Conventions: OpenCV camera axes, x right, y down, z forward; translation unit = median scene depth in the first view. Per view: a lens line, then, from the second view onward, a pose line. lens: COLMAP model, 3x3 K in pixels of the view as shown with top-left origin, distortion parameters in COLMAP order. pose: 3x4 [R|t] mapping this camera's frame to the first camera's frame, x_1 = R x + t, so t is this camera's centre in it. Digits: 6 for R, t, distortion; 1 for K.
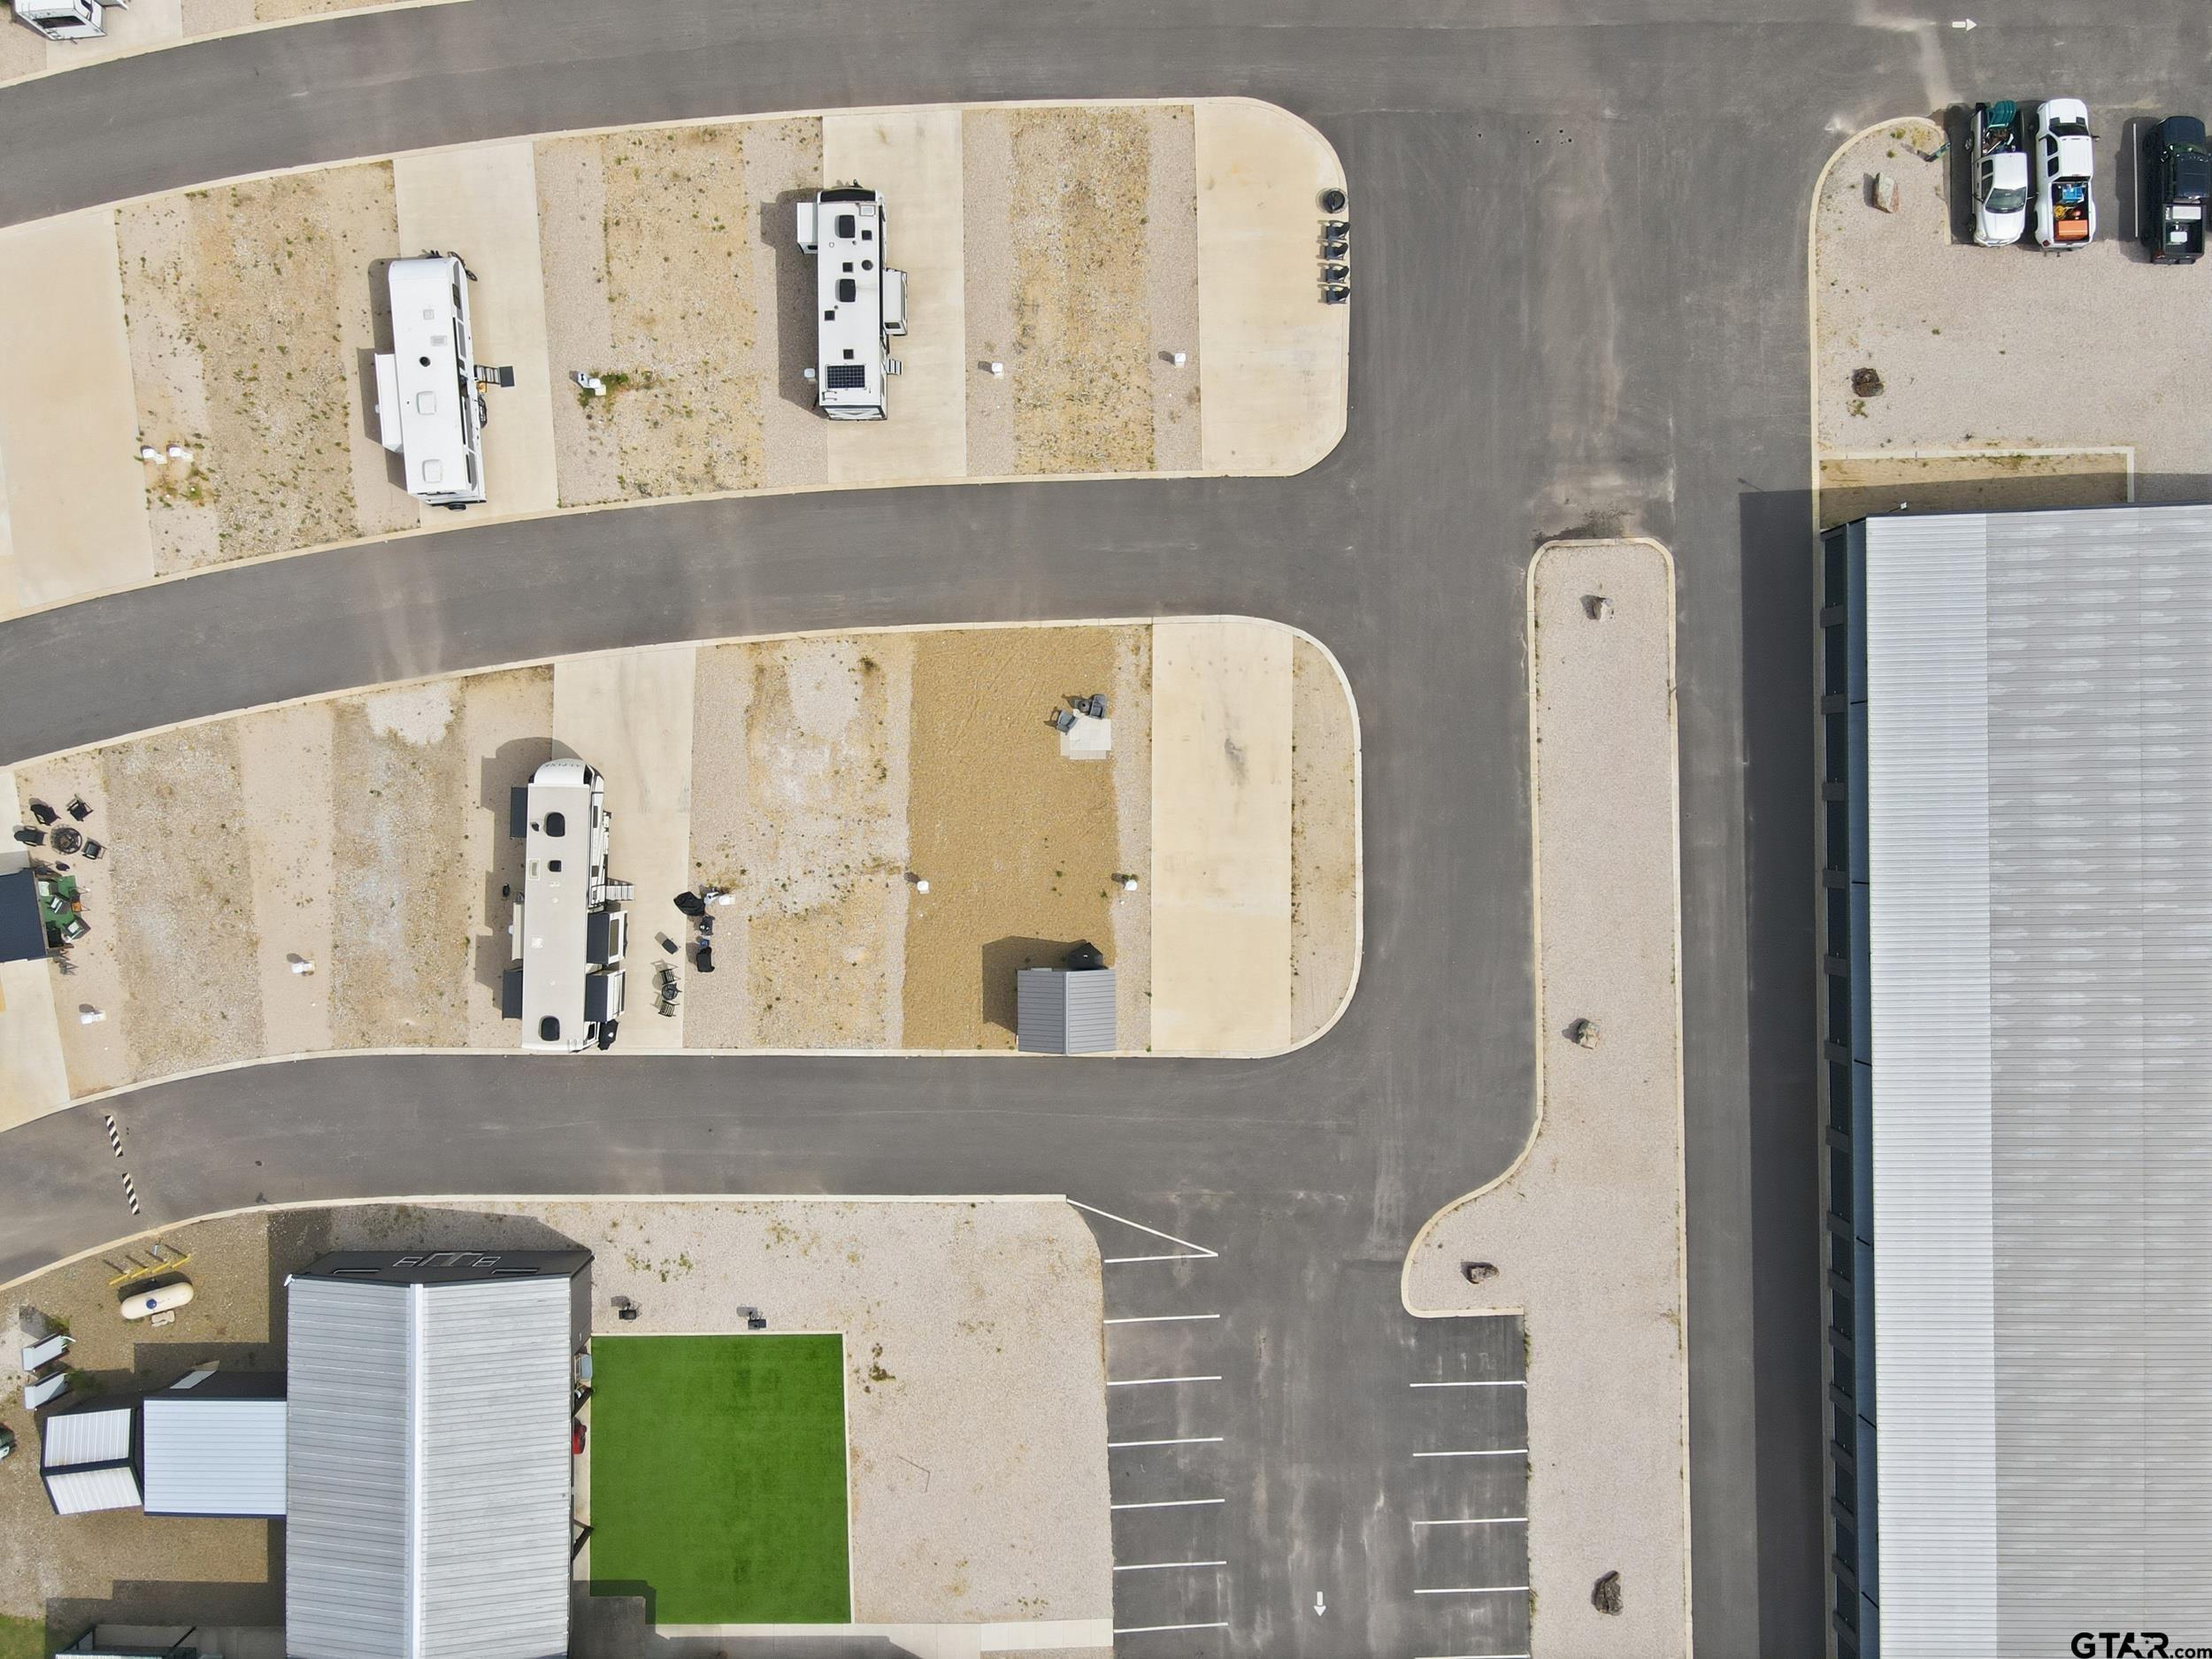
lens RADIAL K [[1635.1, 0, 1093.4], [0, 1635.1, 833.0], [0, 0, 1]] dist [0.008395, 0.008820]
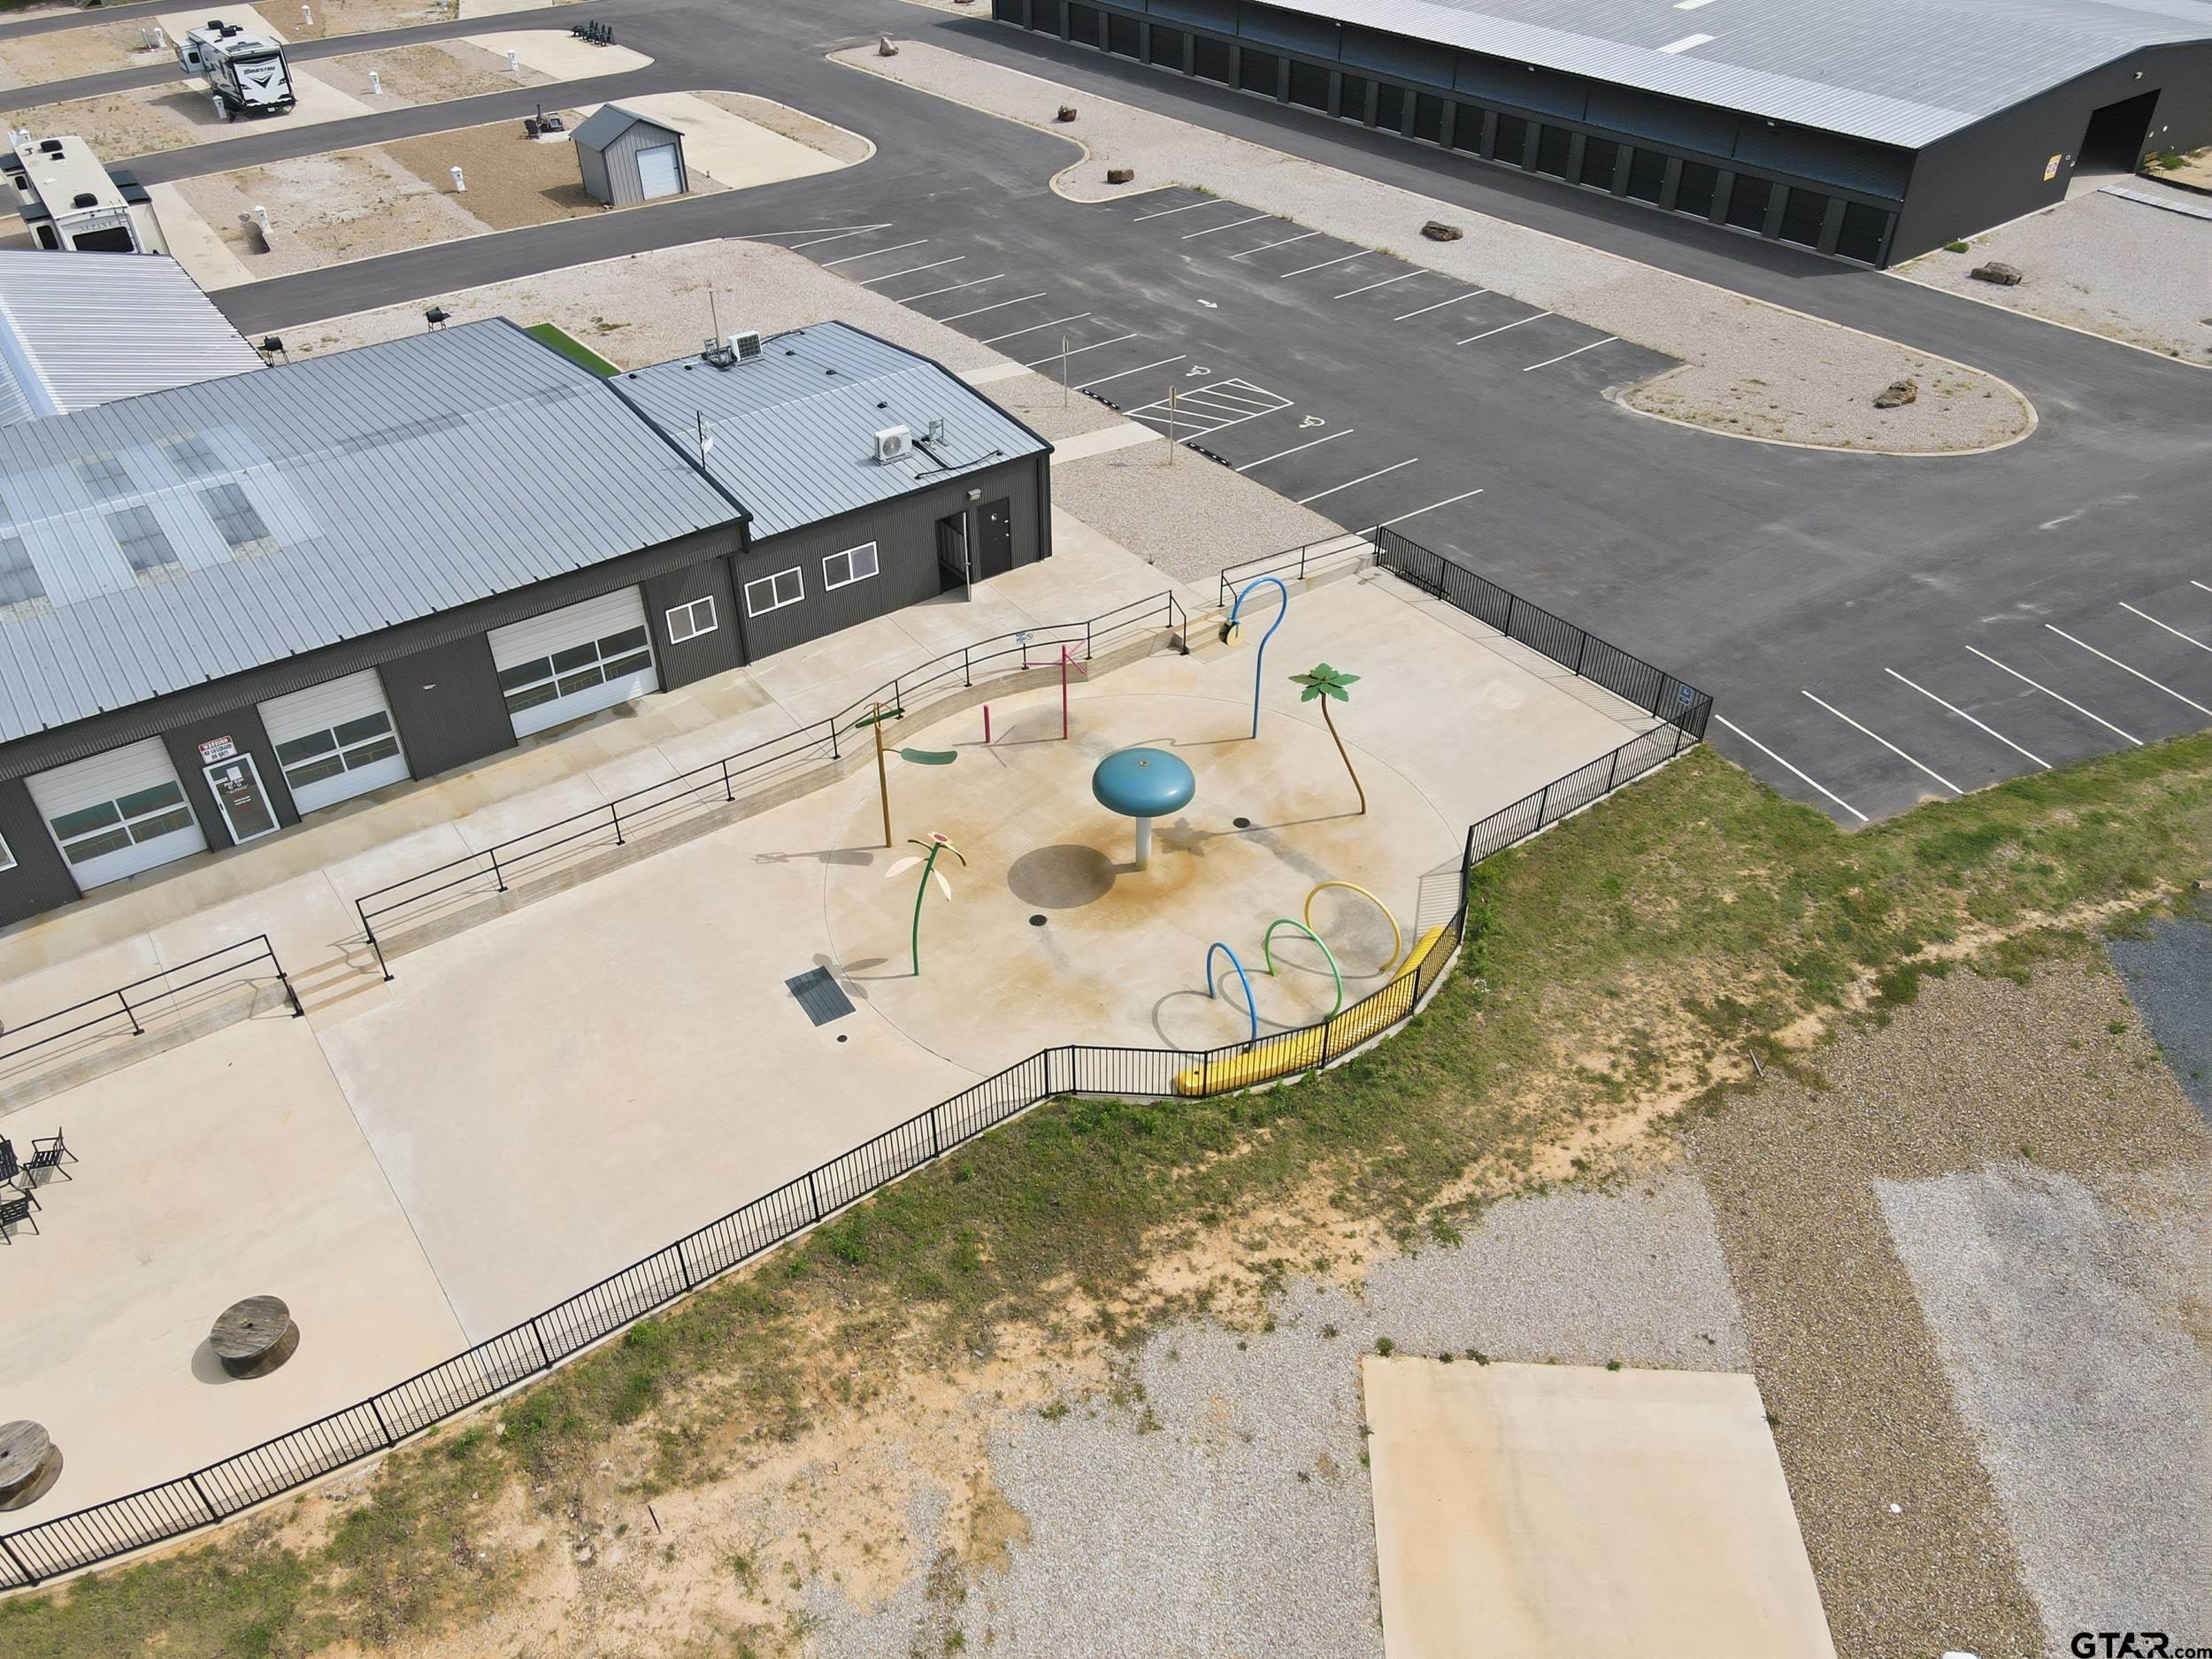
lens RADIAL K [[1635.1, 0, 1093.4], [0, 1635.1, 833.0], [0, 0, 1]] dist [0.008395, 0.008820]
pose [[0.803409, -0.376047, 0.461652, -0.412199], [0.594616, 0.466248, -0.655014, 1.135656], [0.031071, 0.800750, 0.598192, 0.717448]]
